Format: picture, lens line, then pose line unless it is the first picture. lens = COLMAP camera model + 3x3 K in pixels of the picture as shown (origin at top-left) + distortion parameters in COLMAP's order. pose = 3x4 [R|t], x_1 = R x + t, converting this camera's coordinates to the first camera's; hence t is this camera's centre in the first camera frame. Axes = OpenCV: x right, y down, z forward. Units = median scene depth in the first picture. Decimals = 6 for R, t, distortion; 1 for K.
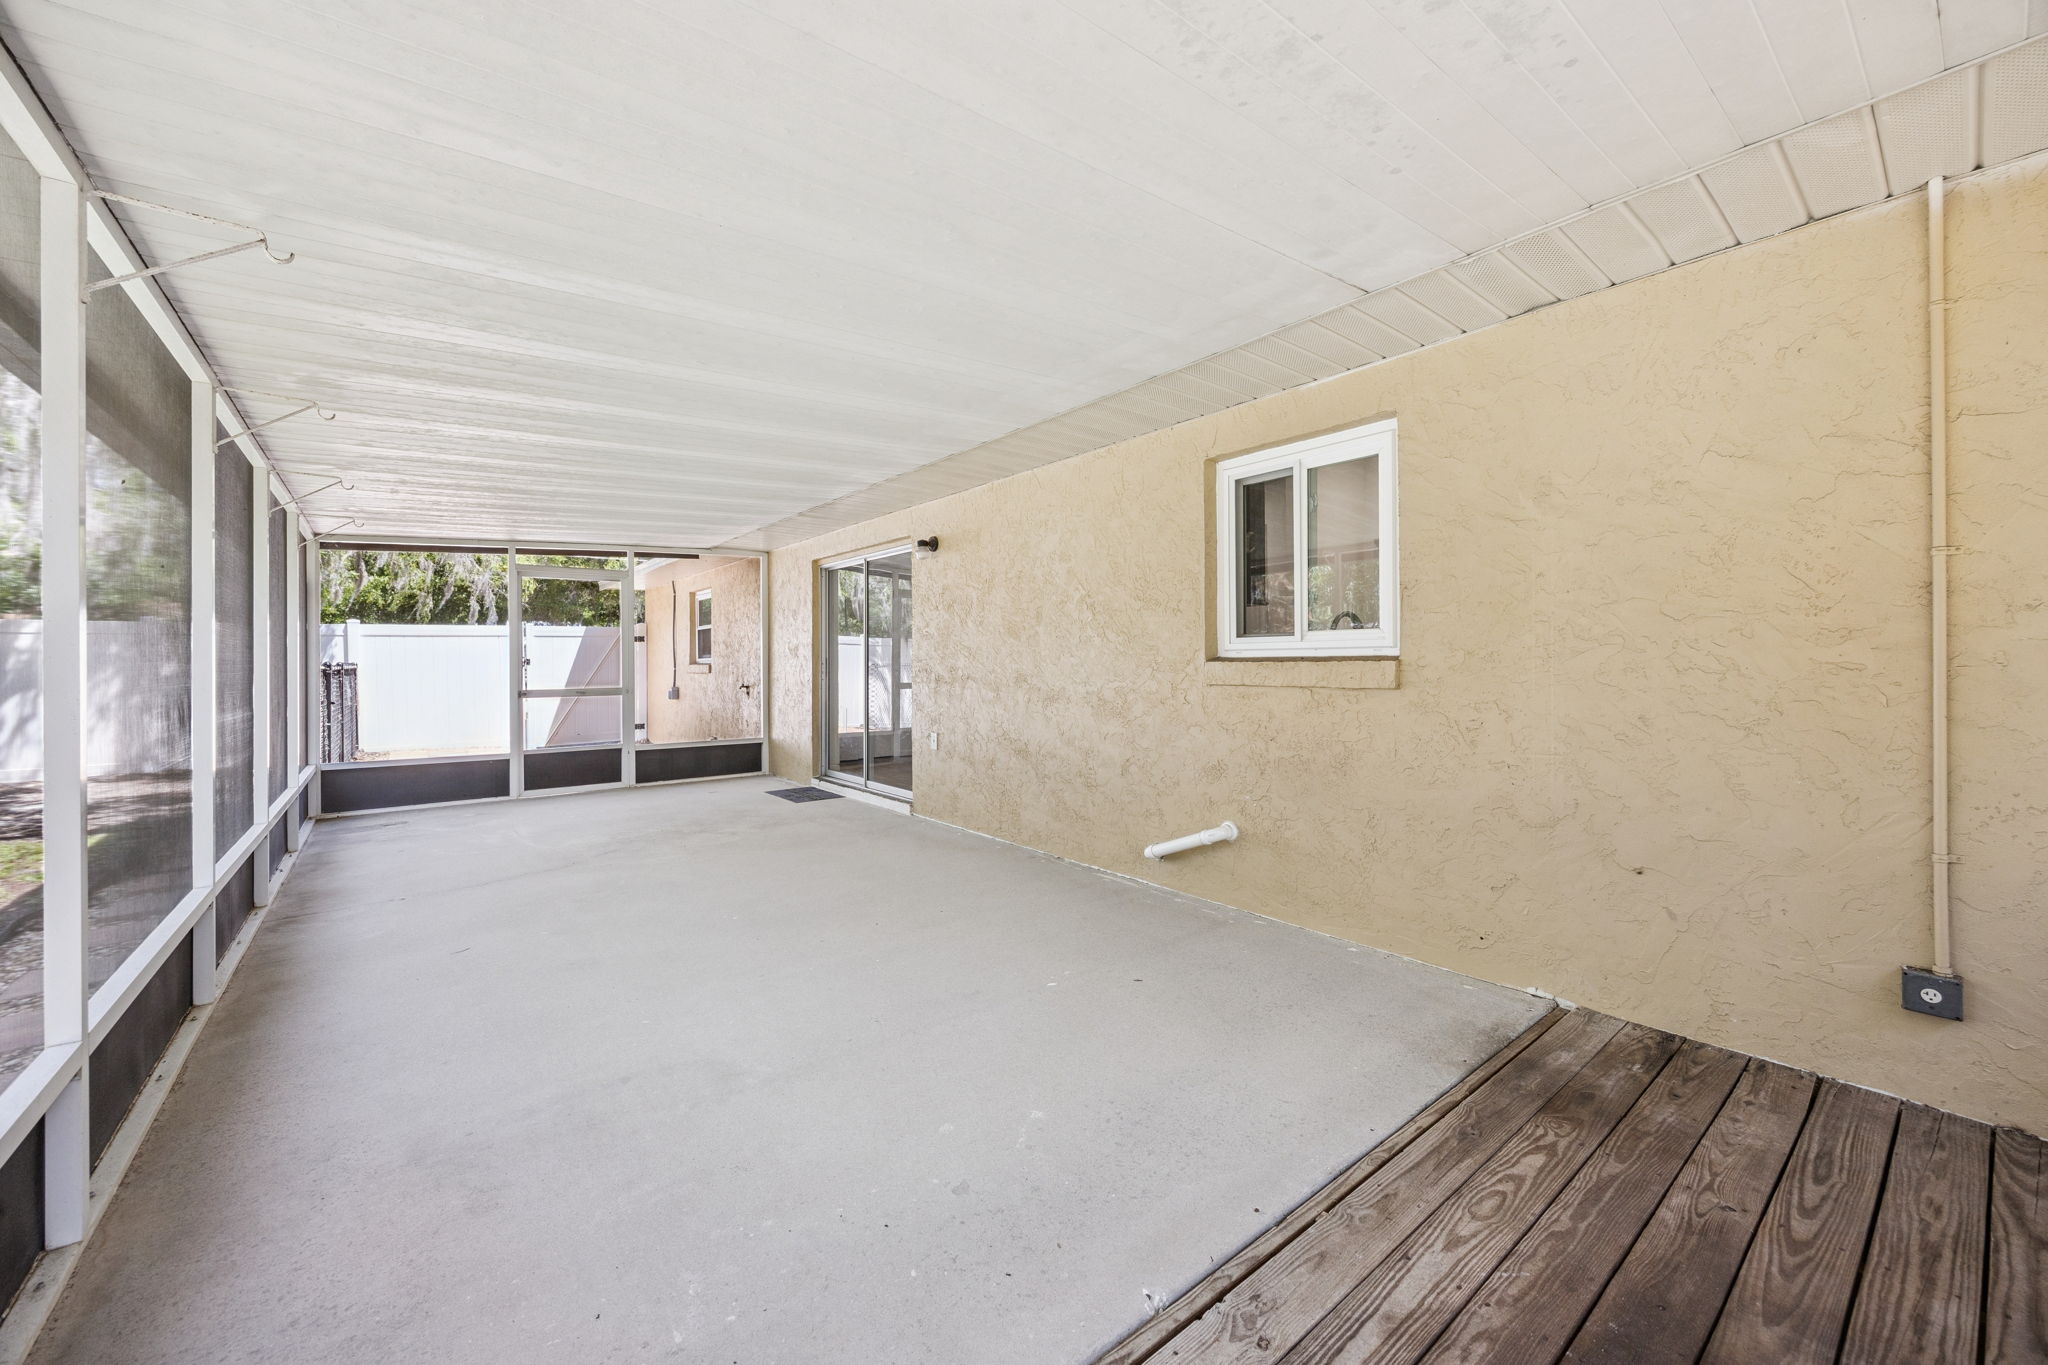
lens RADIAL K [[778.4, 0, 1019.3], [0, 778.4, 658.9], [0, 0, 1]] dist [0.000271, -0.000021]
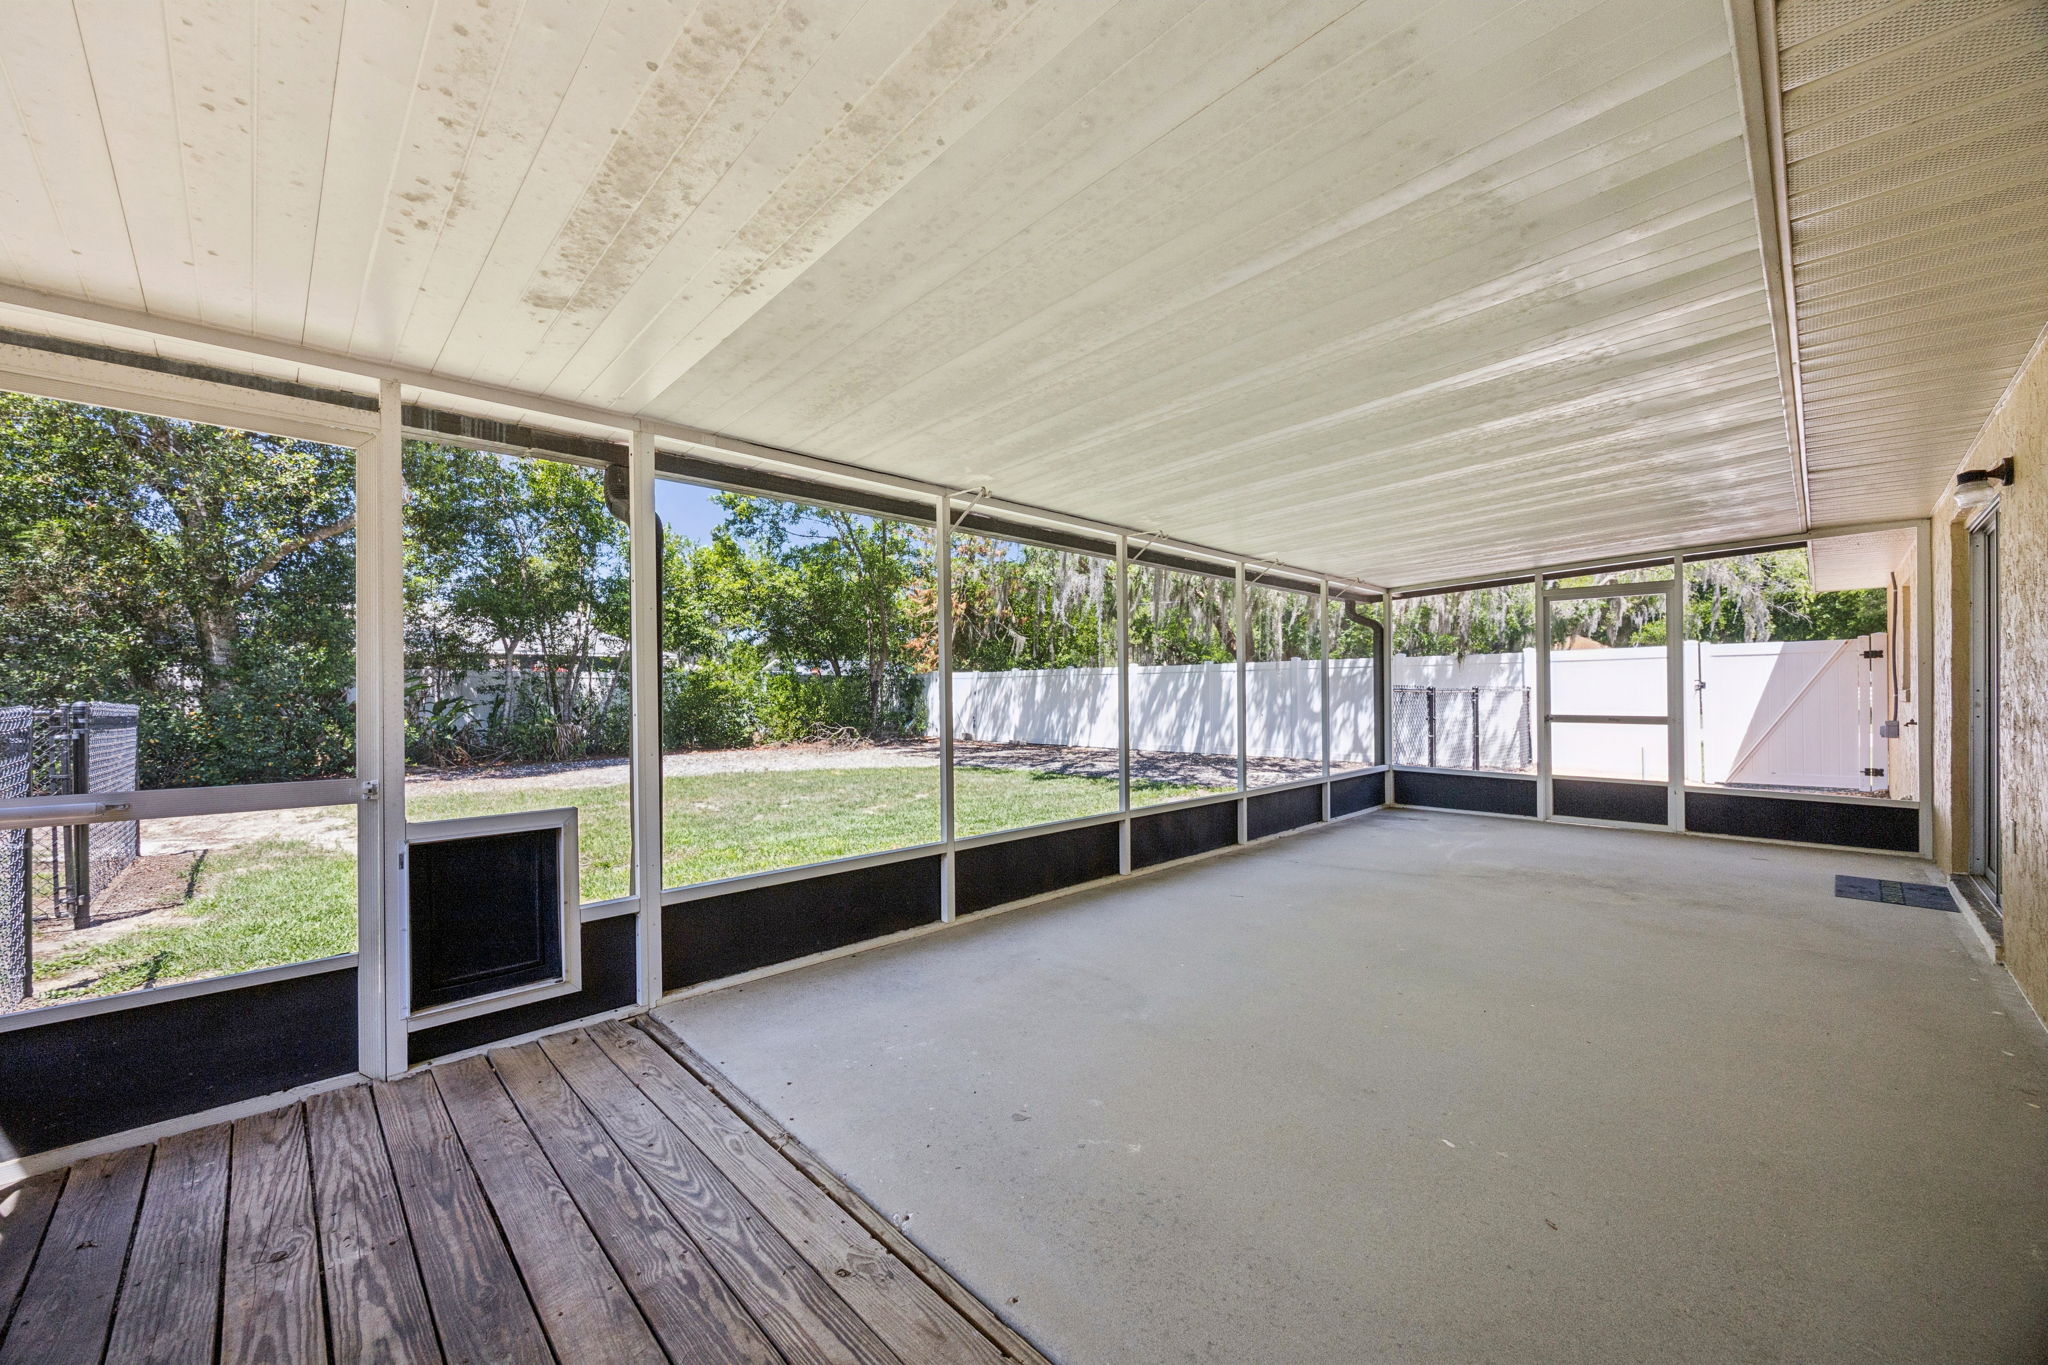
lens RADIAL K [[783.2, 0, 1030.2], [0, 783.2, 681.5], [0, 0, 1]] dist [0.002997, 0.000183]
pose [[0.110899, -0.004854, -0.993820, 1.019508], [0.005330, 0.999977, -0.004289, -0.006386], [0.993817, -0.004822, 0.110922, 0.769930]]
